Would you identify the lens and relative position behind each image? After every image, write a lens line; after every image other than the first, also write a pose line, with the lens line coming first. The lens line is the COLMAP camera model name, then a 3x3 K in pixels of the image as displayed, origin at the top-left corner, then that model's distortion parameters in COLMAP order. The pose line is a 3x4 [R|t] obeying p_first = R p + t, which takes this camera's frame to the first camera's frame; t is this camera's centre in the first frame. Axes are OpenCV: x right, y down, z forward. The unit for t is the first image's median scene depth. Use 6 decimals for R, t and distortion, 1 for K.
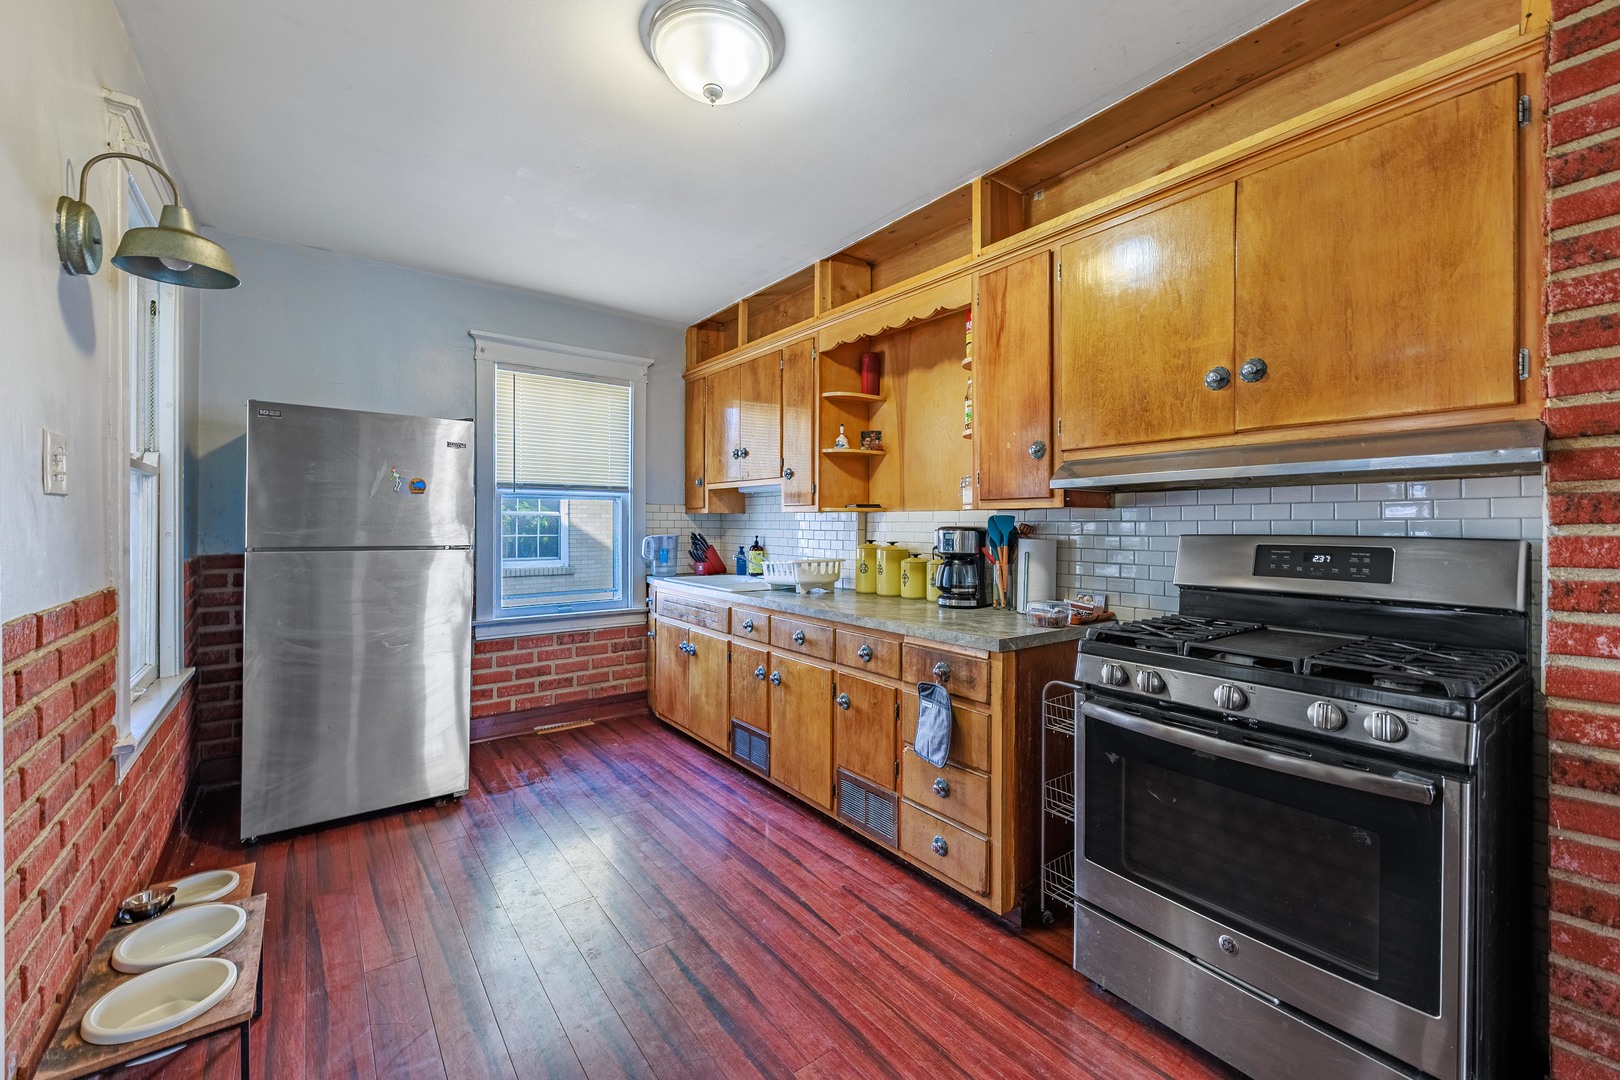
lens RADIAL K [[654.7, 0, 808.1], [0, 654.7, 526.5], [0, 0, 1]] dist [0.007712, -0.000922]
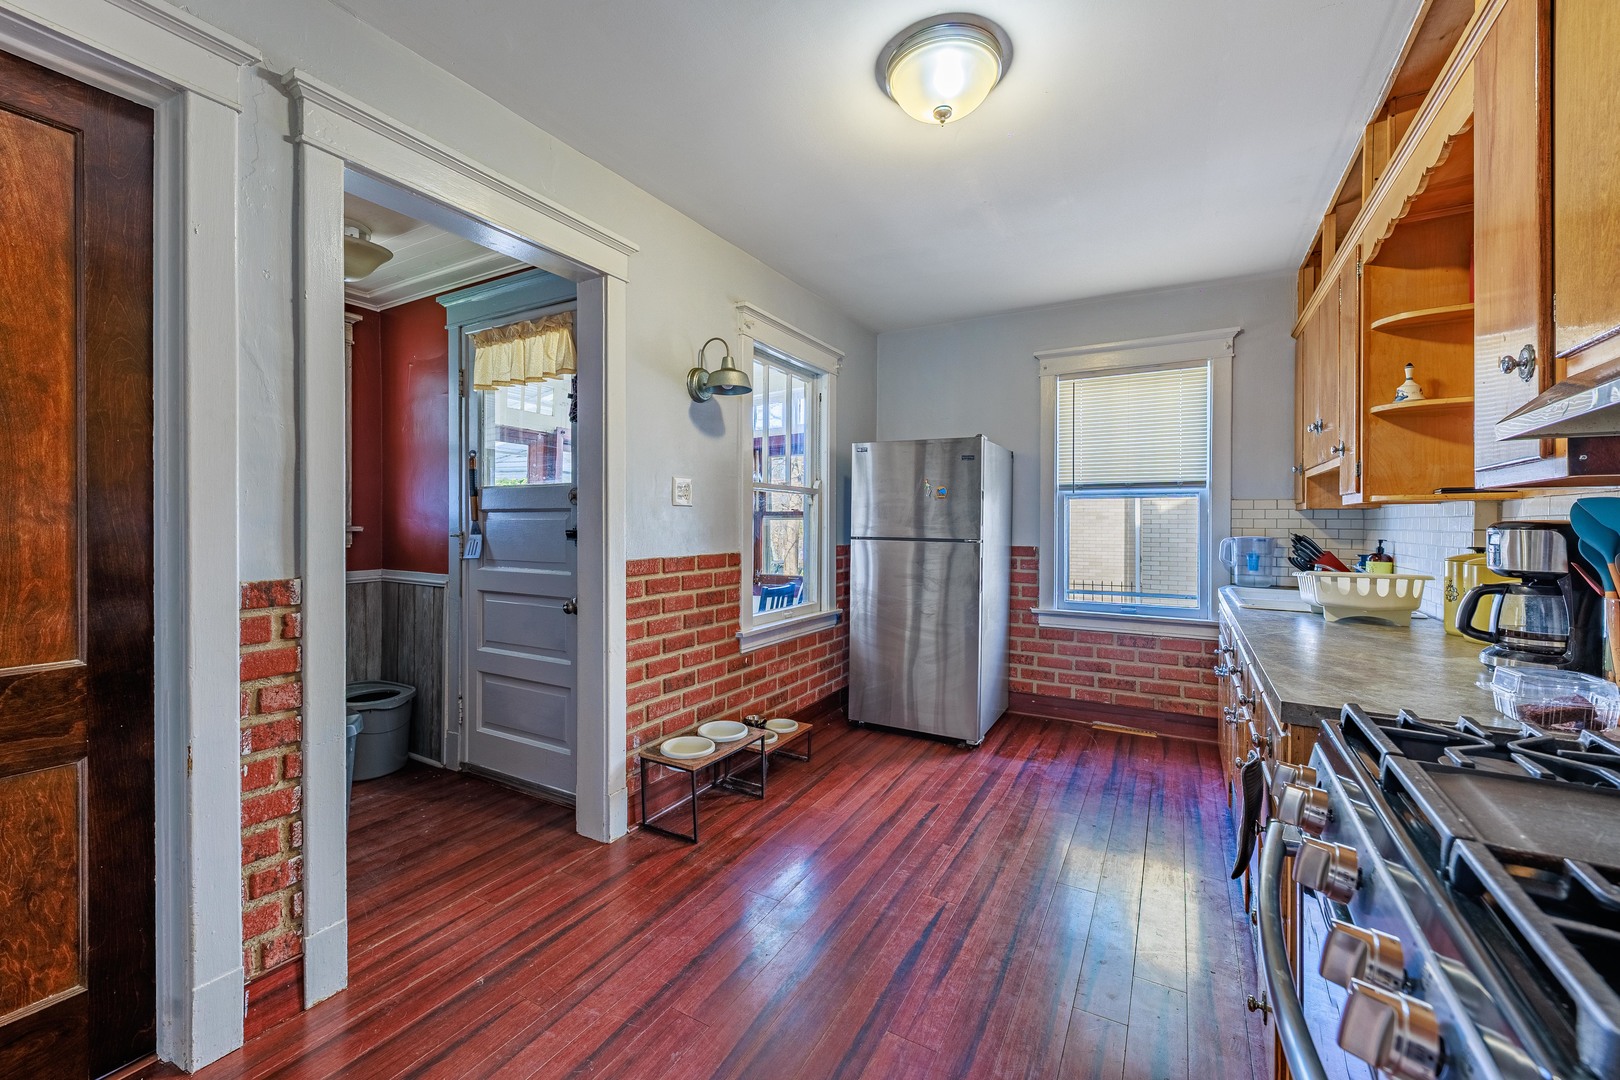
lens RADIAL K [[654.7, 0, 801.0], [0, 654.7, 527.2], [0, 0, 1]] dist [0.007712, -0.000922]
pose [[0.386177, 0.002844, -0.922420, 0.366180], [-0.008439, 0.999964, -0.000450, 0.007126], [0.922386, 0.007958, 0.386187, 0.183320]]
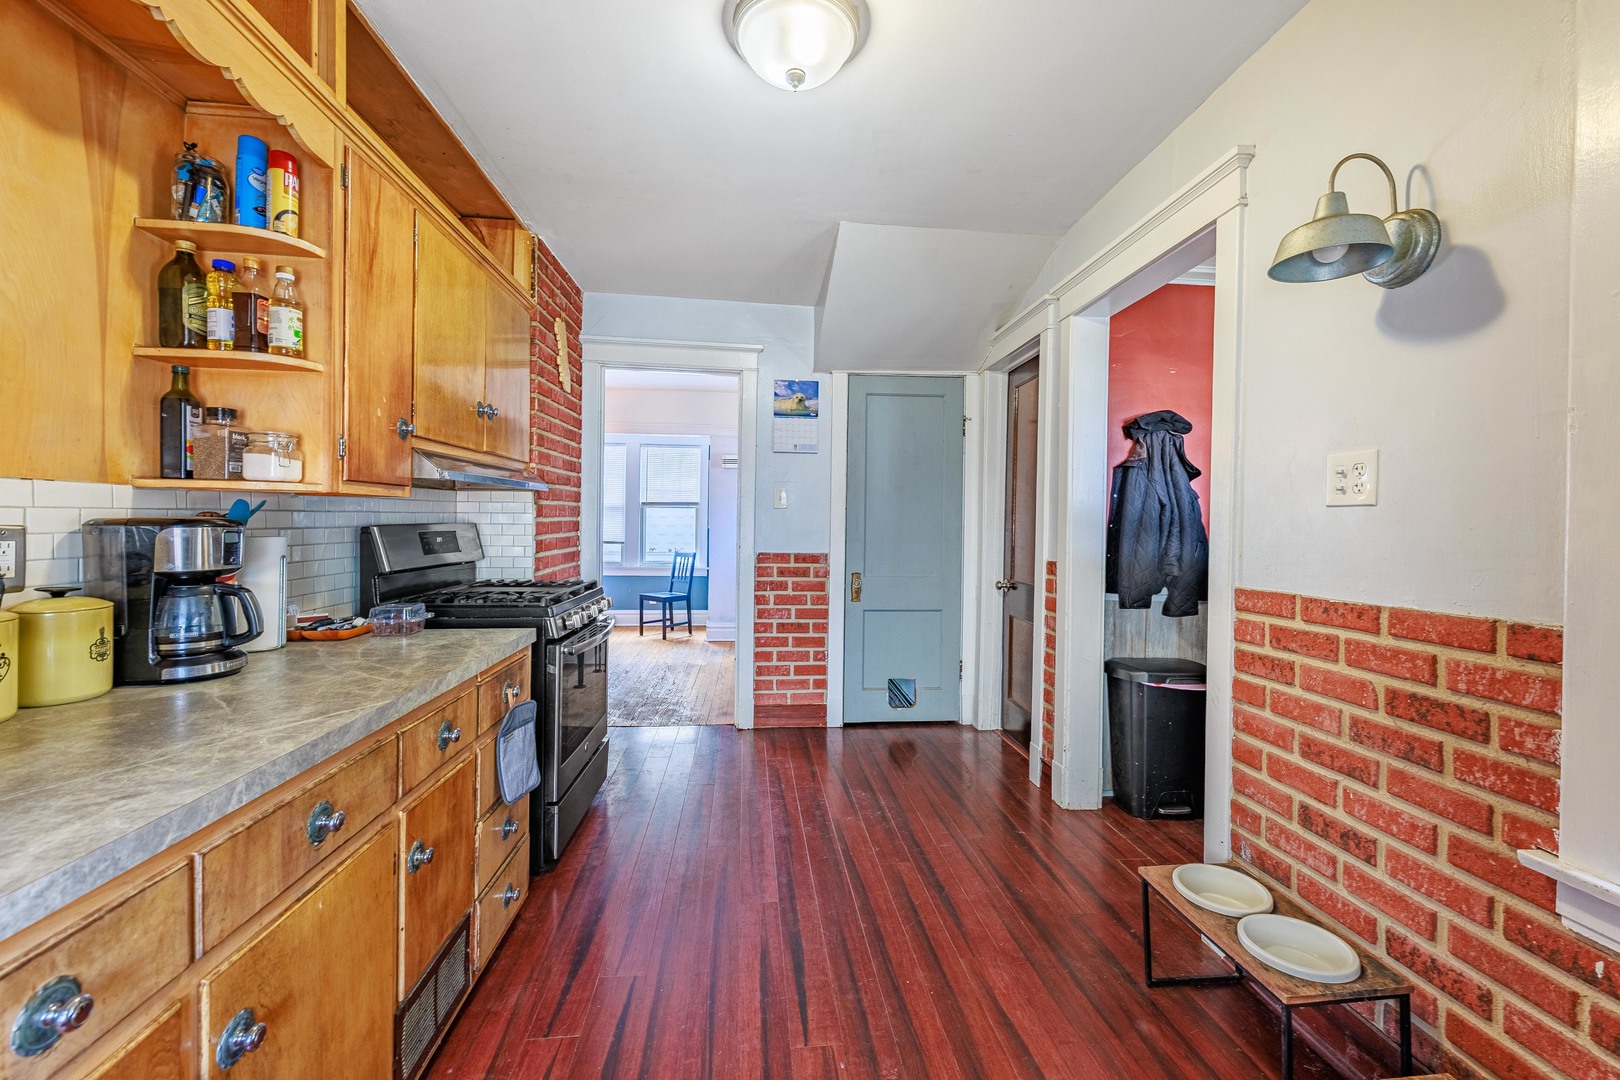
lens RADIAL K [[654.7, 0, 809.6], [0, 654.7, 530.8], [0, 0, 1]] dist [0.007712, -0.000922]
pose [[-0.854501, -0.021980, 0.518985, -0.327946], [-0.012877, 0.999694, 0.021136, -0.006135], [-0.519291, 0.011377, -0.854522, 0.882607]]
